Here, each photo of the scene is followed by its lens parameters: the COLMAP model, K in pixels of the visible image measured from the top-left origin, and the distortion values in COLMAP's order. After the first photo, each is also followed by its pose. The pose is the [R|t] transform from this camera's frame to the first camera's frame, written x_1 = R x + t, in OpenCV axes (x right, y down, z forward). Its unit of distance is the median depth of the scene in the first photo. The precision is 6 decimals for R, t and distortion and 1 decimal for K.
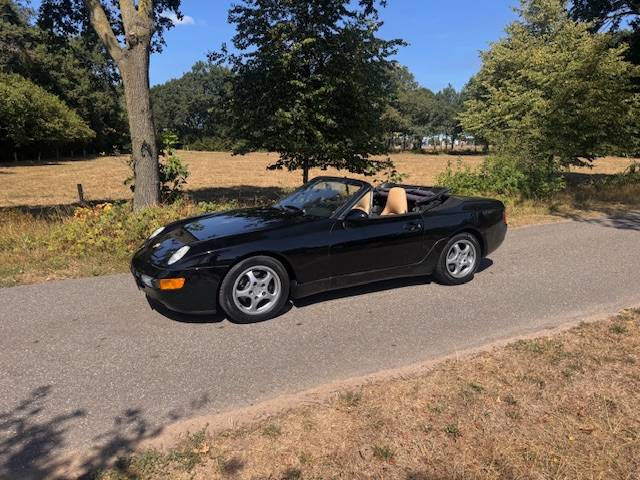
lens RADIAL K [[453.8, 0, 317.6], [0, 453.8, 241.7], [0, 0, 1]] dist [0.032533, -0.040910]
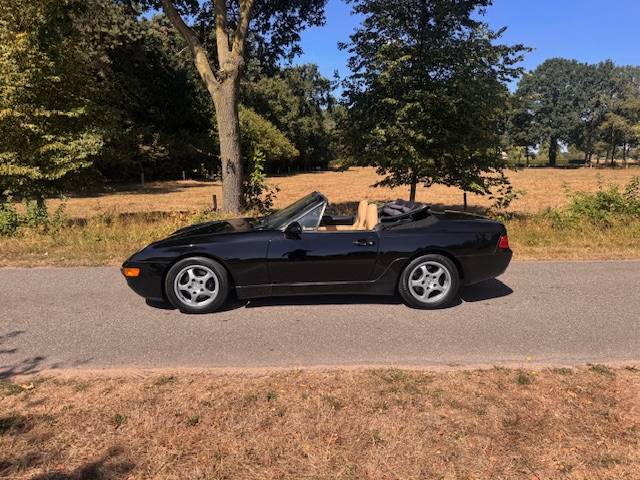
lens RADIAL K [[453.8, 0, 322.2], [0, 453.8, 239.6], [0, 0, 1]] dist [0.032533, -0.040910]
pose [[0.907469, 0.062617, -0.415425, 0.246115], [-0.078691, 0.996664, -0.021669, -0.004622], [0.412683, 0.052354, 0.909369, 0.028305]]
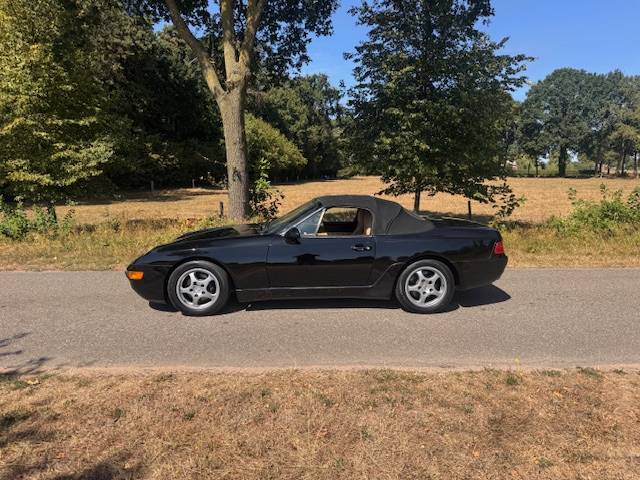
lens RADIAL K [[453.8, 0, 324.3], [0, 453.8, 239.7], [0, 0, 1]] dist [0.032533, -0.040910]
pose [[0.901051, 0.059894, -0.429558, 0.260758], [-0.084801, 0.995632, -0.039056, -0.001589], [0.425342, 0.071618, 0.902194, 0.021693]]
